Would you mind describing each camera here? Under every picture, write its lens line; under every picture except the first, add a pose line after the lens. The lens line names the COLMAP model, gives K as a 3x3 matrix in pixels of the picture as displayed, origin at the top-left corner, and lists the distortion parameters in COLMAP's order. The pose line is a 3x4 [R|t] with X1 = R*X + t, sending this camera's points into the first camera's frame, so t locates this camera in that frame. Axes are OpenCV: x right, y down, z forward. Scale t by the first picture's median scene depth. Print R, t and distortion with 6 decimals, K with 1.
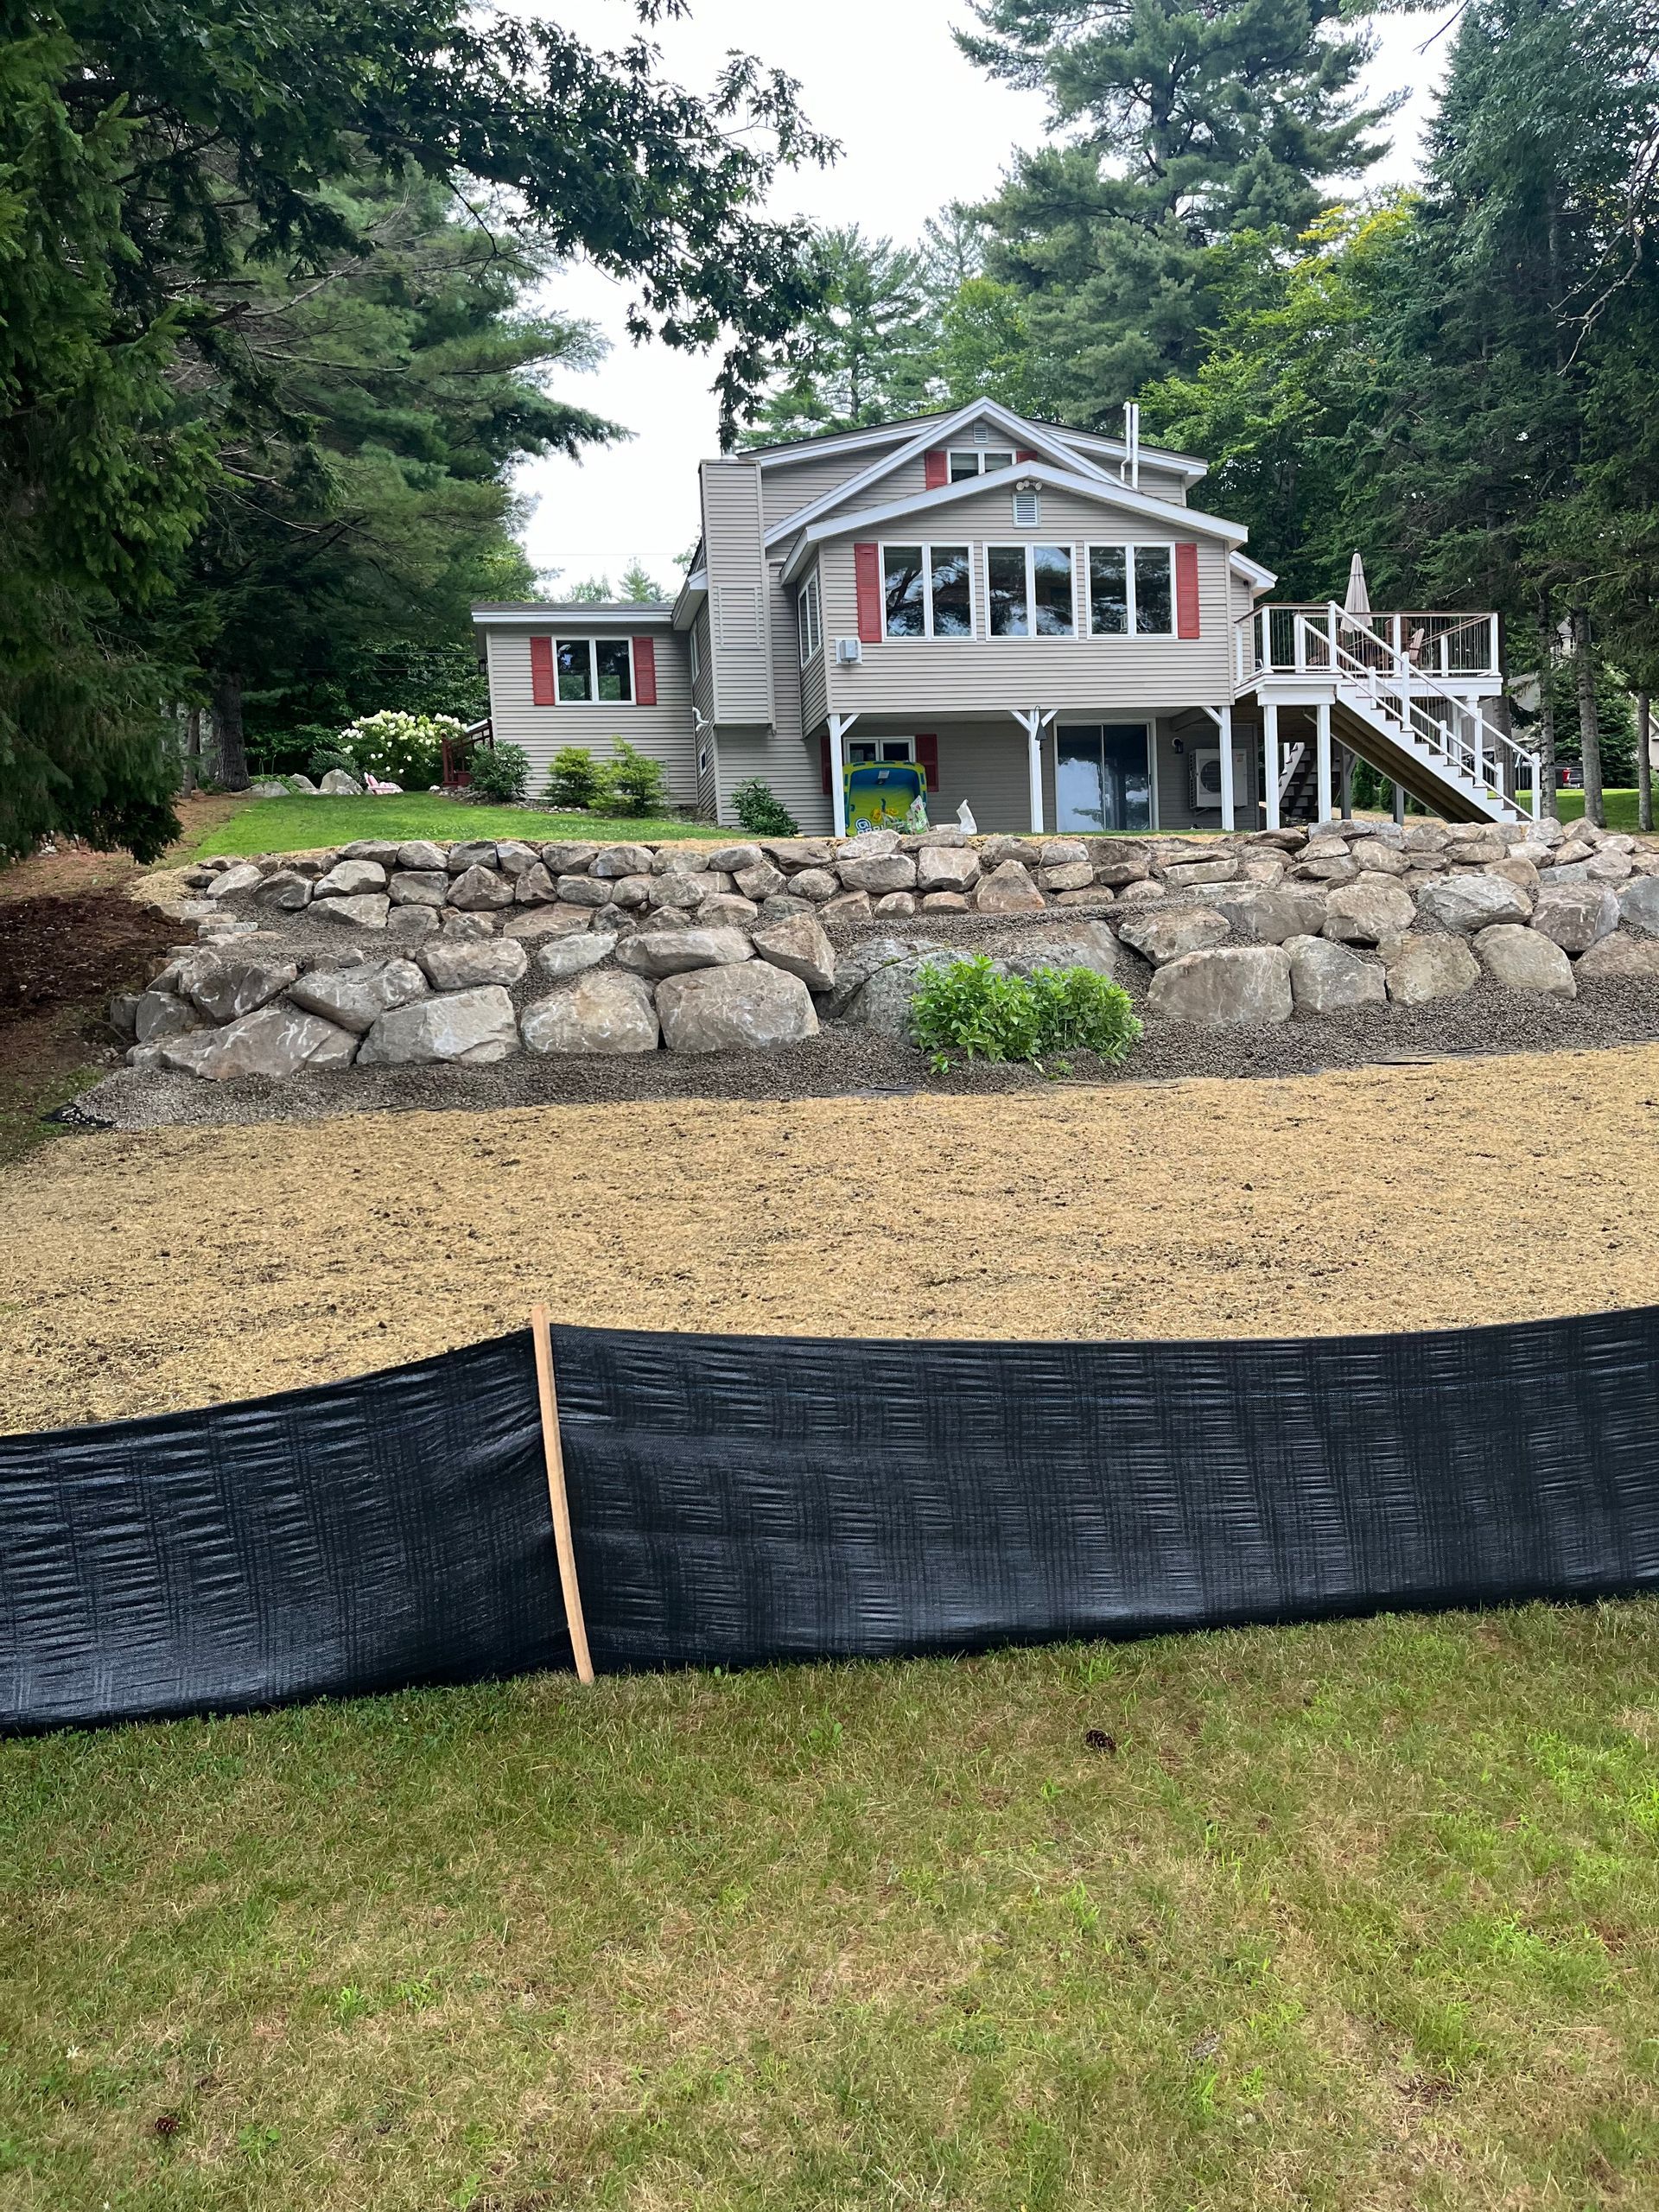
lens RADIAL K [[1630.9, 0, 829.5], [0, 1630.9, 1106.0], [0, 0, 1]] dist [0.066106, -0.066621]
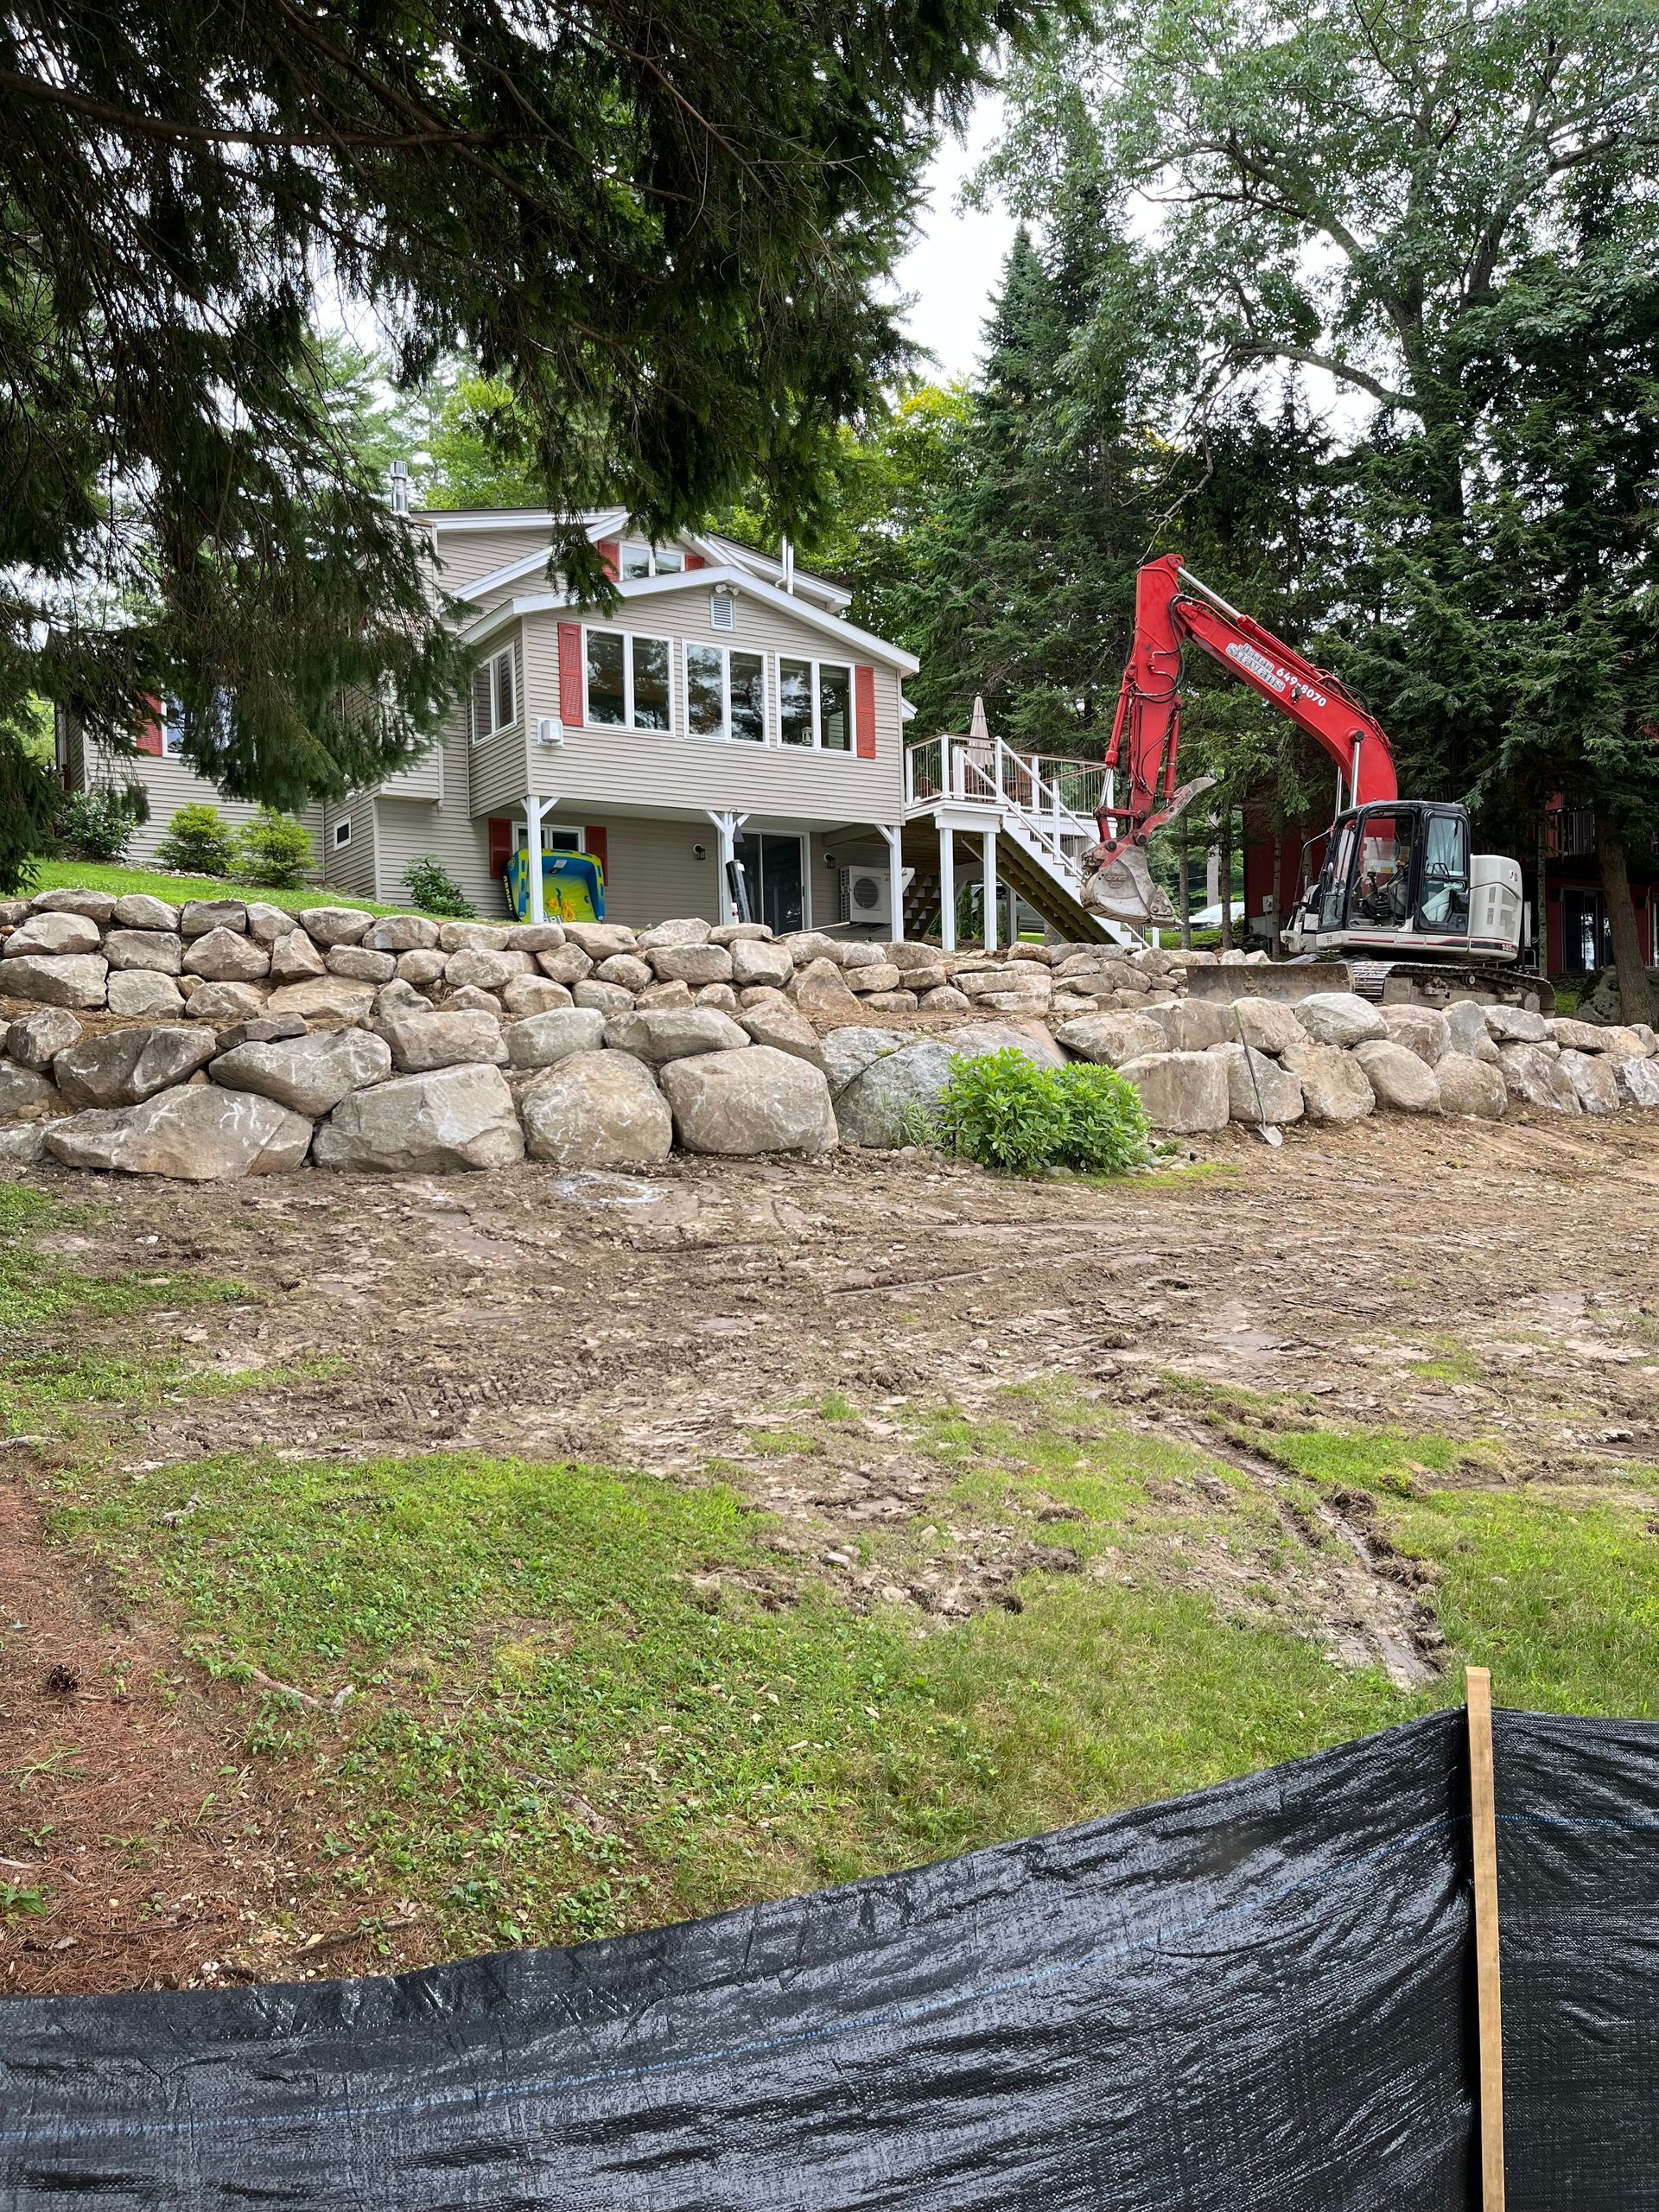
lens RADIAL K [[1630.9, 0, 829.5], [0, 1630.9, 1106.0], [0, 0, 1]] dist [0.066106, -0.066621]
pose [[0.931381, 0.023953, 0.363256, -0.228985], [0.001287, 0.997610, -0.069083, 0.004724], [-0.364043, 0.064811, 0.929125, 0.097633]]
